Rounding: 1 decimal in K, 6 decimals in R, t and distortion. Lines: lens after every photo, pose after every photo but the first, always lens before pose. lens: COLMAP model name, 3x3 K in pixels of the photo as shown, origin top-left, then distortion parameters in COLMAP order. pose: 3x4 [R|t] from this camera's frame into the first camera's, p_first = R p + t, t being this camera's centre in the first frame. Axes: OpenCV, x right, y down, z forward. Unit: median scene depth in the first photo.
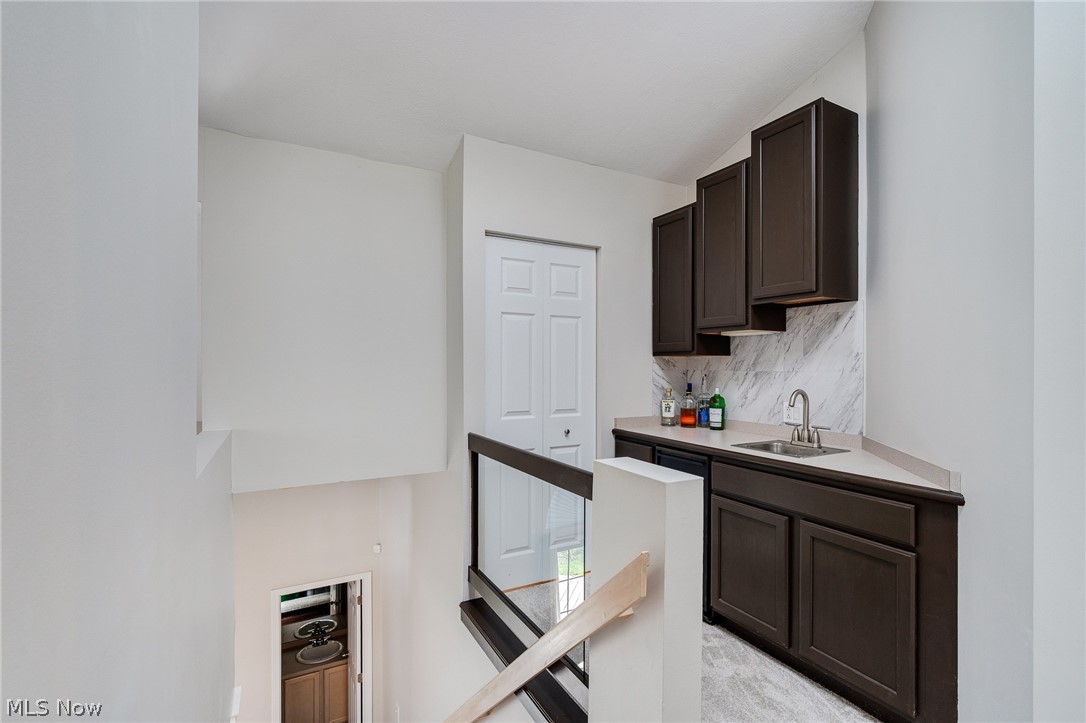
lens RADIAL K [[497.3, 0, 543.5], [0, 497.3, 356.4], [0, 0, 1]] dist [-0.002054, -0.000467]
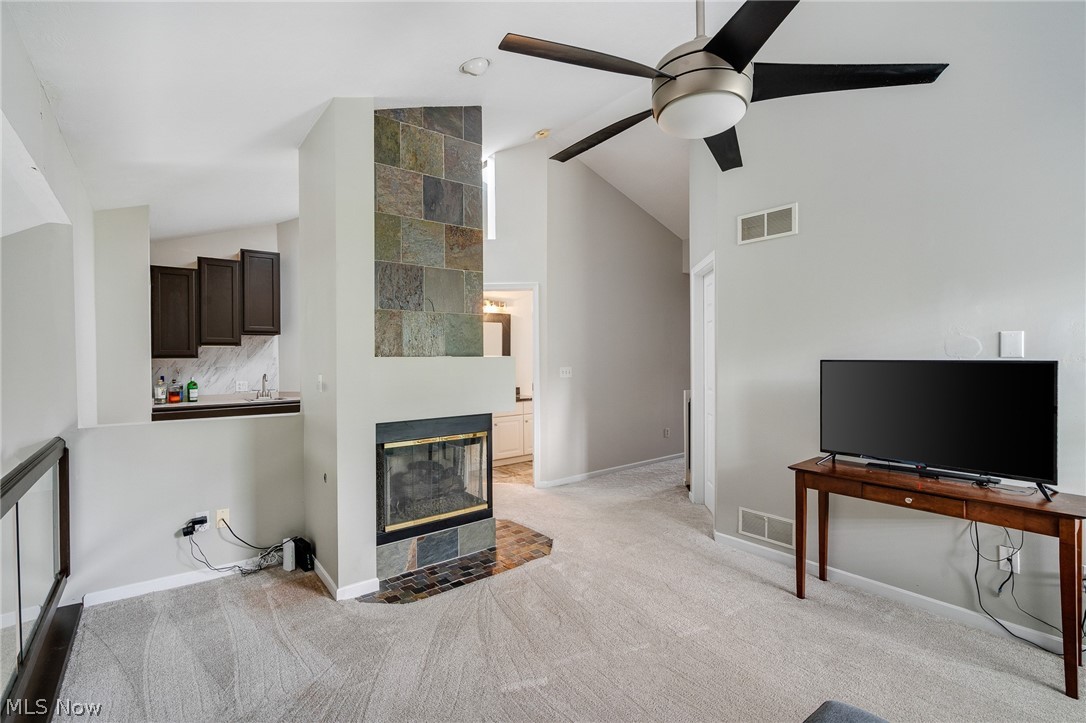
lens RADIAL K [[495.3, 0, 541.1], [0, 495.3, 355.5], [0, 0, 1]] dist [-0.004066, -0.000059]
pose [[-0.166849, 0.002128, 0.985980, -1.595983], [-0.005291, 0.999981, -0.003054, -0.013106], [-0.985968, -0.005726, -0.166835, 0.113744]]
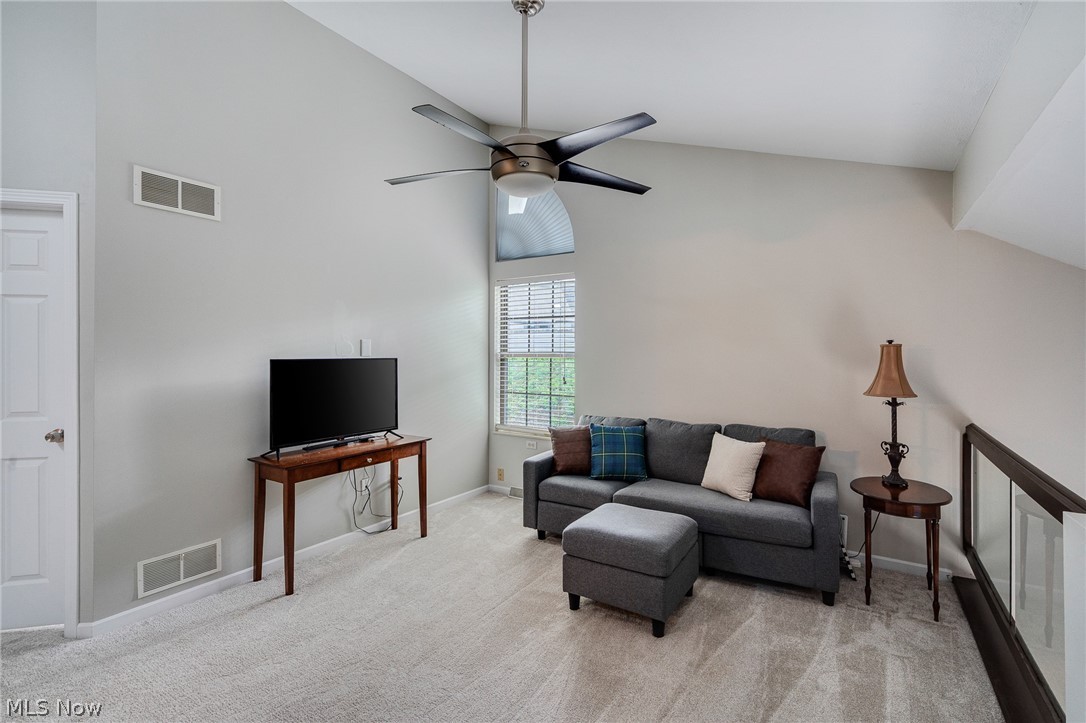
lens RADIAL K [[495.3, 0, 541.1], [0, 495.3, 355.5], [0, 0, 1]] dist [-0.004066, -0.000059]
pose [[-0.880983, 0.007367, -0.473090, -0.727719], [0.009681, 0.999950, -0.002455, -0.011018], [0.473049, -0.006743, -0.881011, 0.541915]]
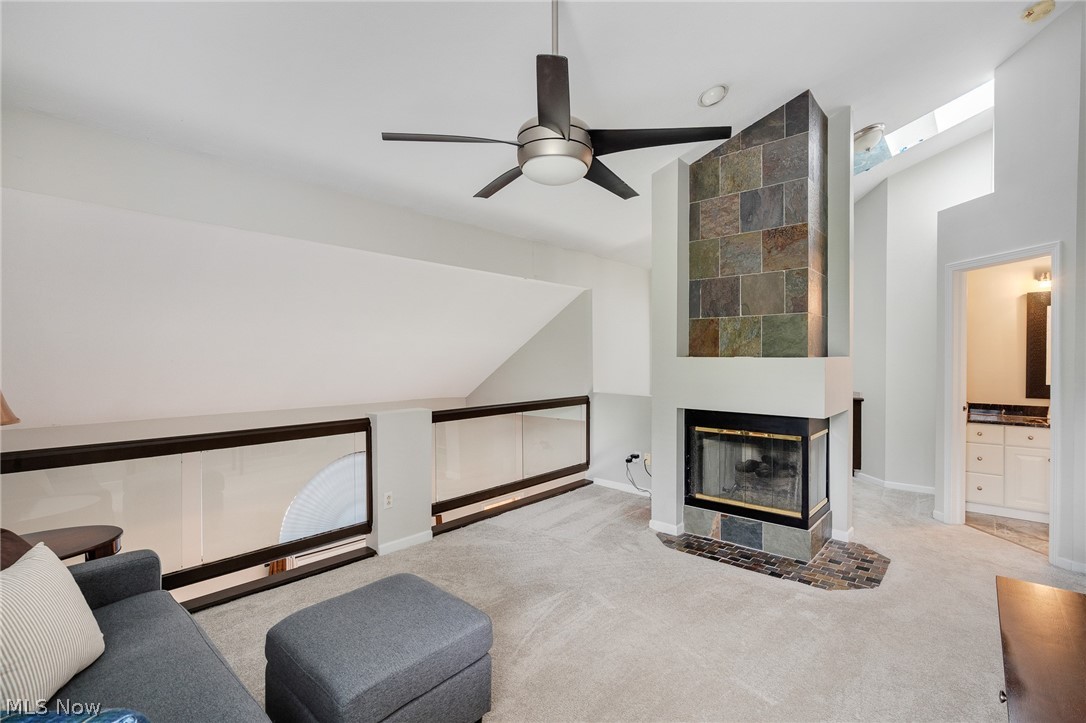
lens RADIAL K [[483.1, 0, 538.9], [0, 483.1, 363.5], [0, 0, 1]] dist [-0.004186, -0.000002]
pose [[0.944678, -0.000150, 0.327998, -1.318350], [-0.007055, 0.999759, 0.020774, -0.018639], [-0.327922, -0.021939, 0.944450, -0.800049]]
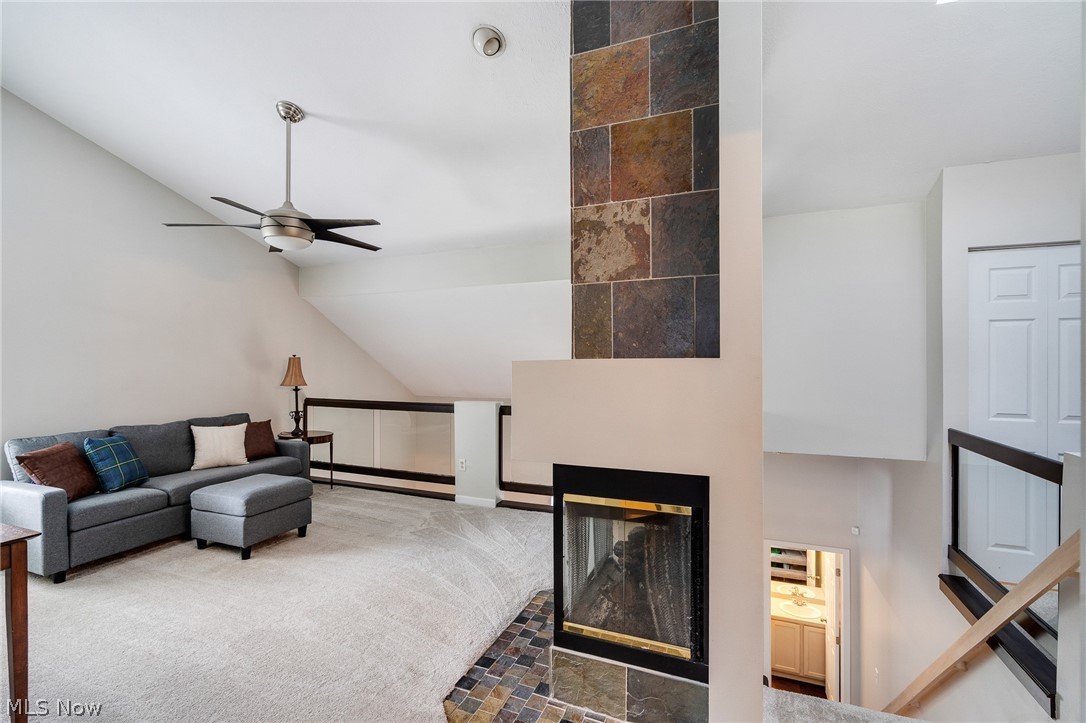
lens RADIAL K [[483.1, 0, 538.9], [0, 483.1, 363.5], [0, 0, 1]] dist [-0.004186, -0.000002]
pose [[0.623770, 0.002503, -0.781604, 0.118712], [0.010784, 0.999872, 0.011809, -0.017645], [0.781534, -0.015795, 0.623663, -0.397872]]
